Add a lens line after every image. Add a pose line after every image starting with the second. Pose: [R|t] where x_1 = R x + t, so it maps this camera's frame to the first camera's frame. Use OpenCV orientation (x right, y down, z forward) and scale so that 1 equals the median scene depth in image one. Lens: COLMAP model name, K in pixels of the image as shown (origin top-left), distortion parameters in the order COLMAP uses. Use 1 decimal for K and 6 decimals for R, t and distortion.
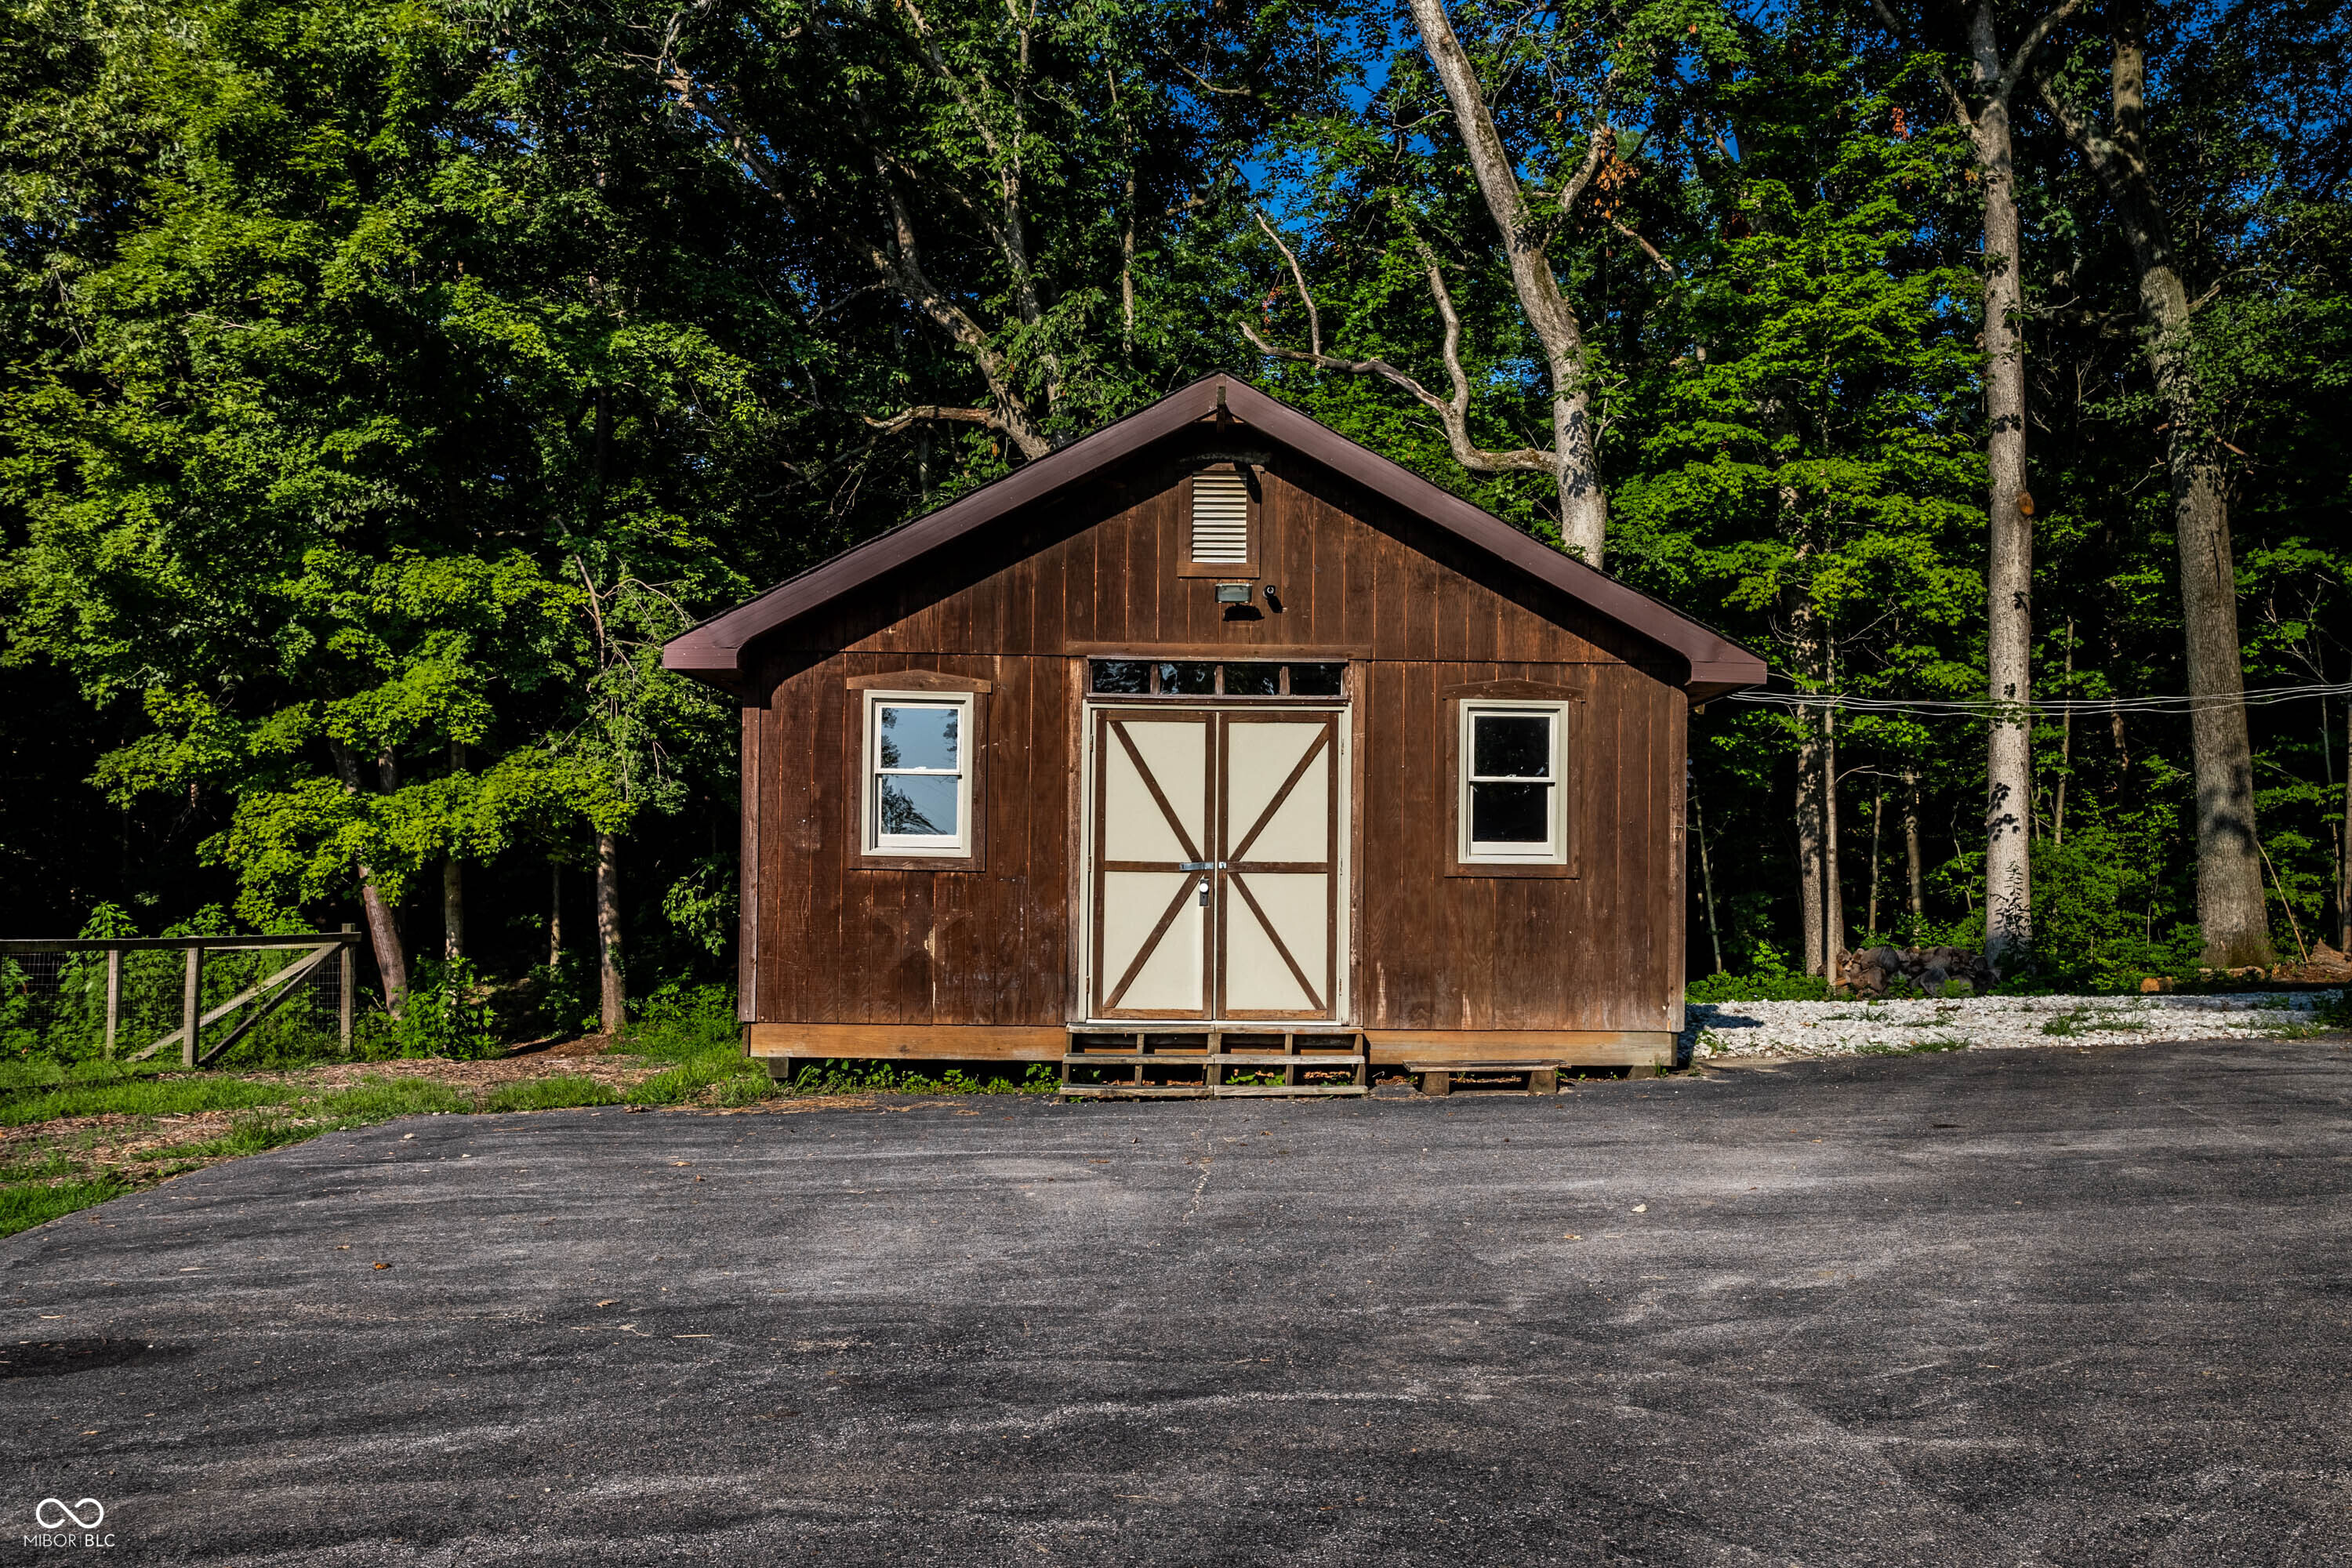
lens RADIAL K [[1768.6, 0, 1305.2], [0, 1768.6, 872.6], [0, 0, 1]] dist [0.000240, -0.005480]
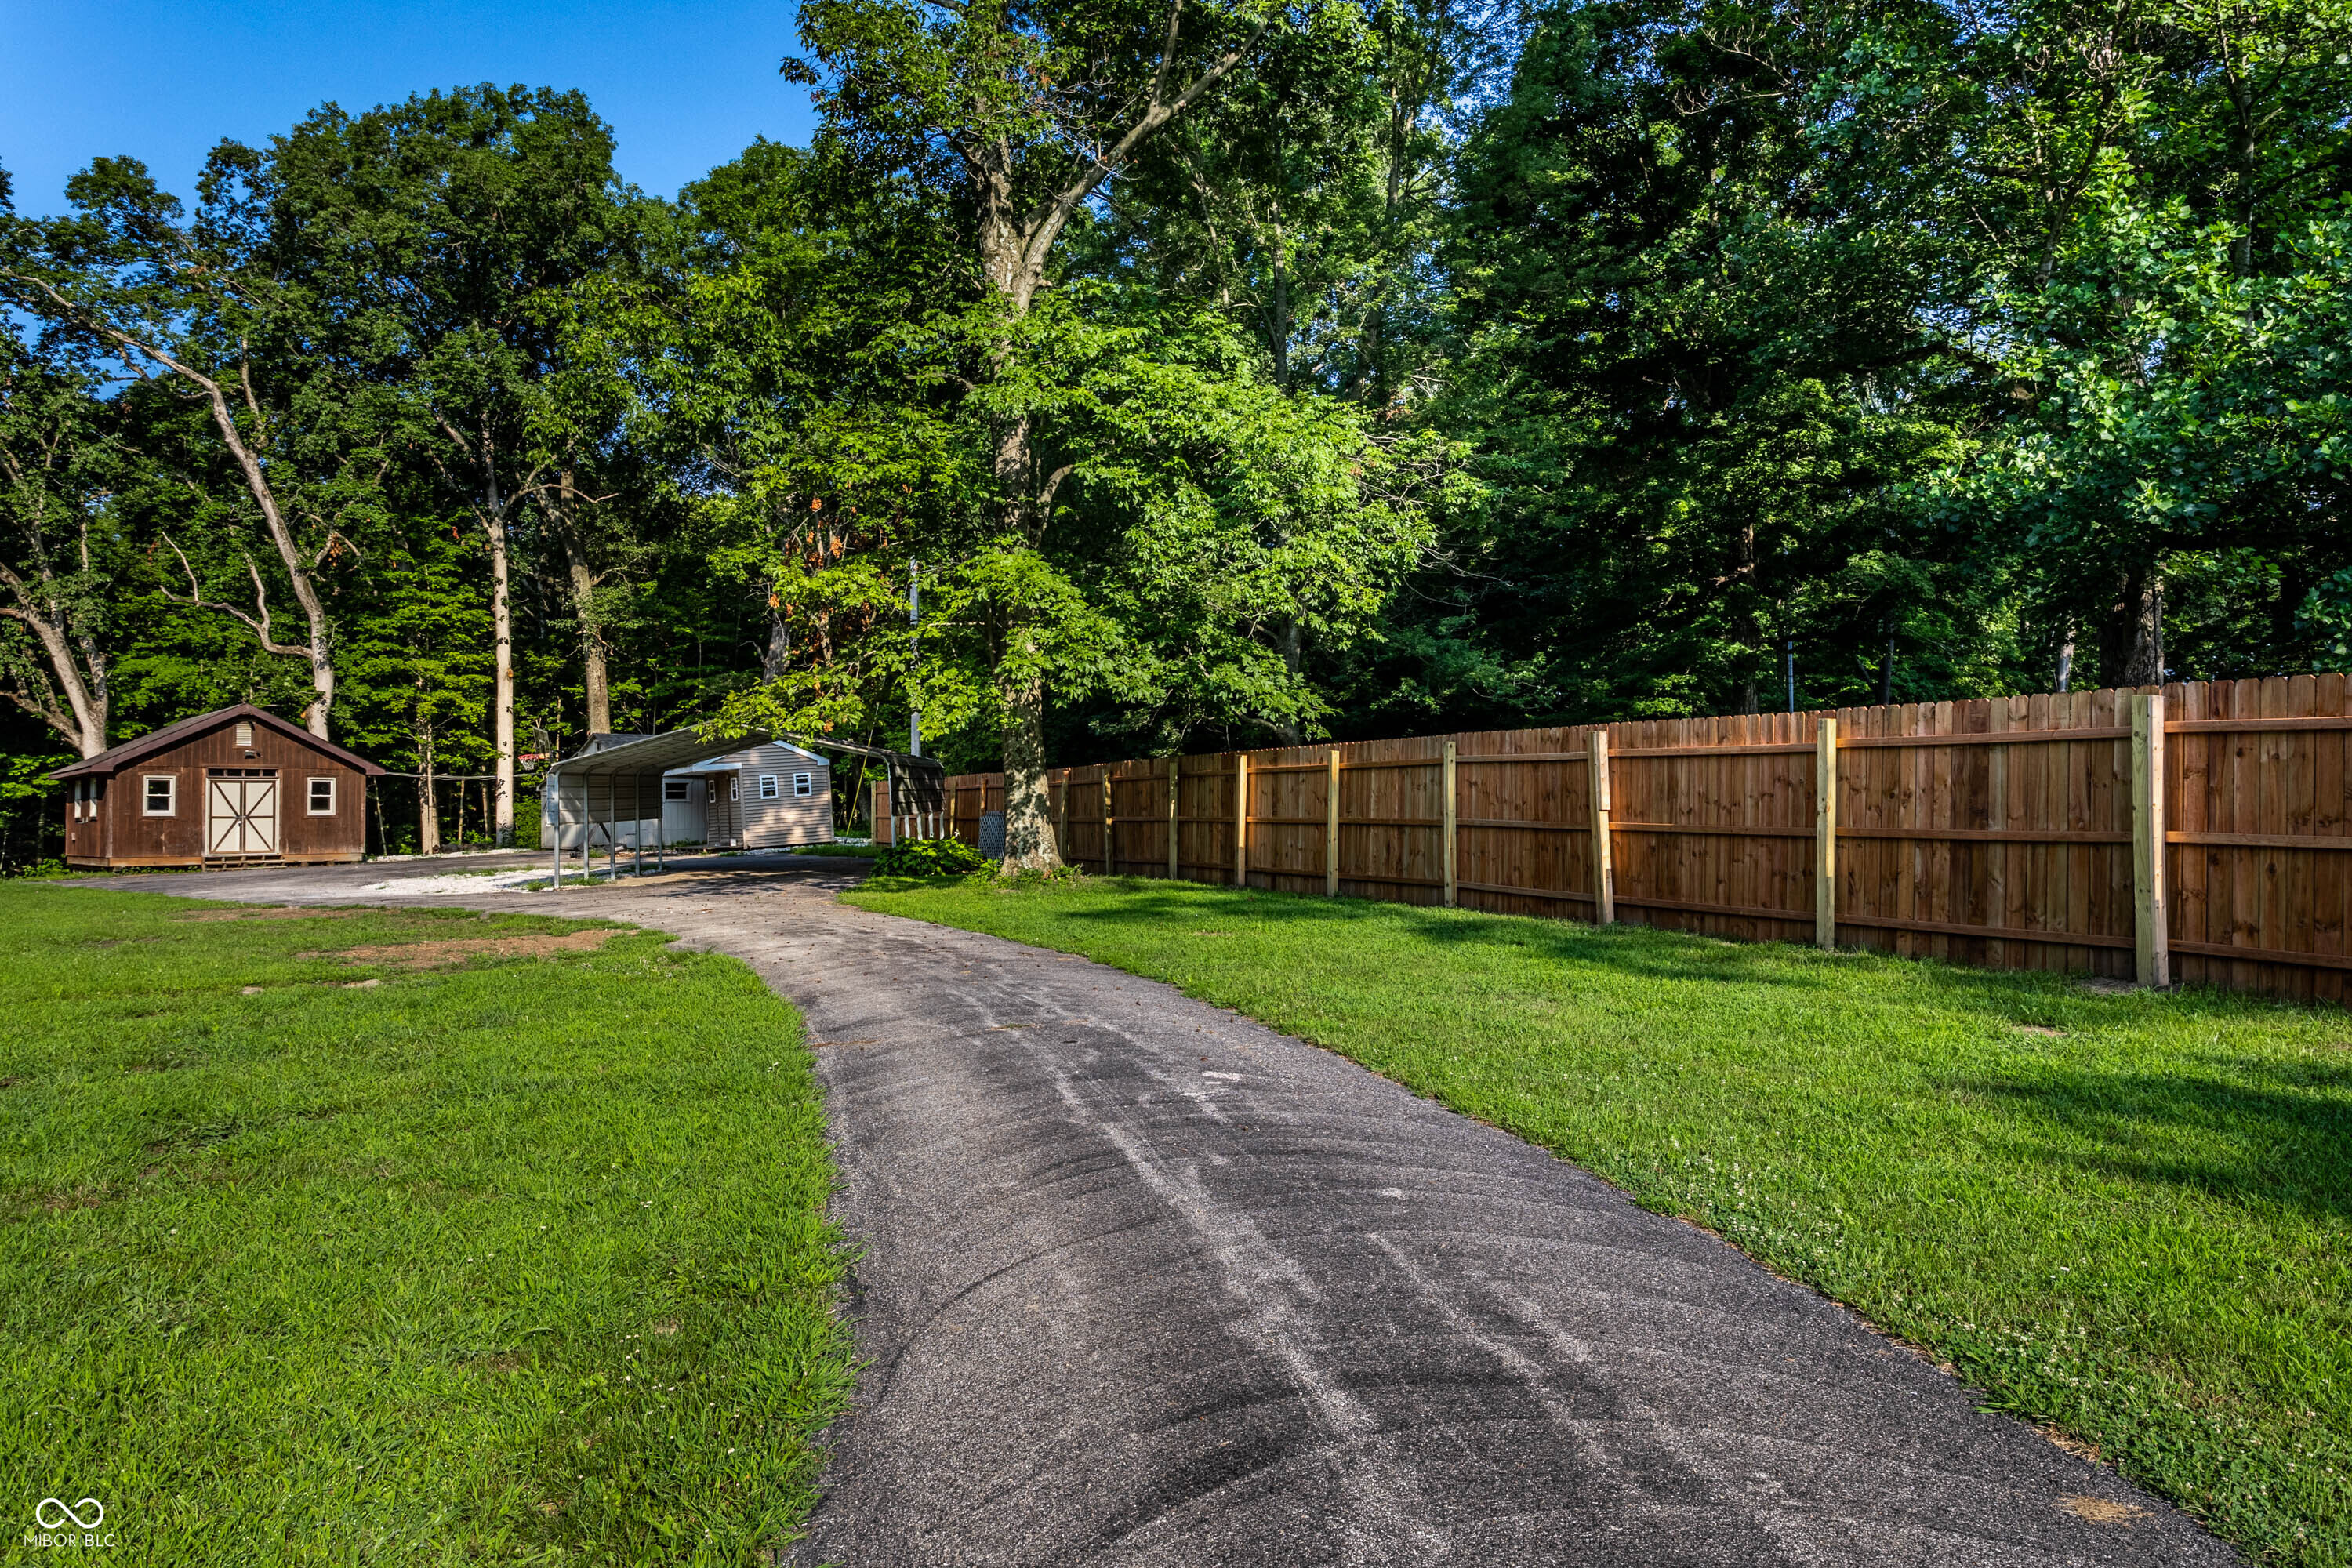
lens RADIAL K [[1539.9, 0, 1164.0], [0, 1539.9, 764.8], [0, 0, 1]] dist [-0.008857, 0.009345]
pose [[0.774699, 0.002533, 0.632325, -0.285005], [0.015244, 0.999627, -0.022681, -0.004891], [-0.632146, 0.027210, 0.774371, -1.382023]]
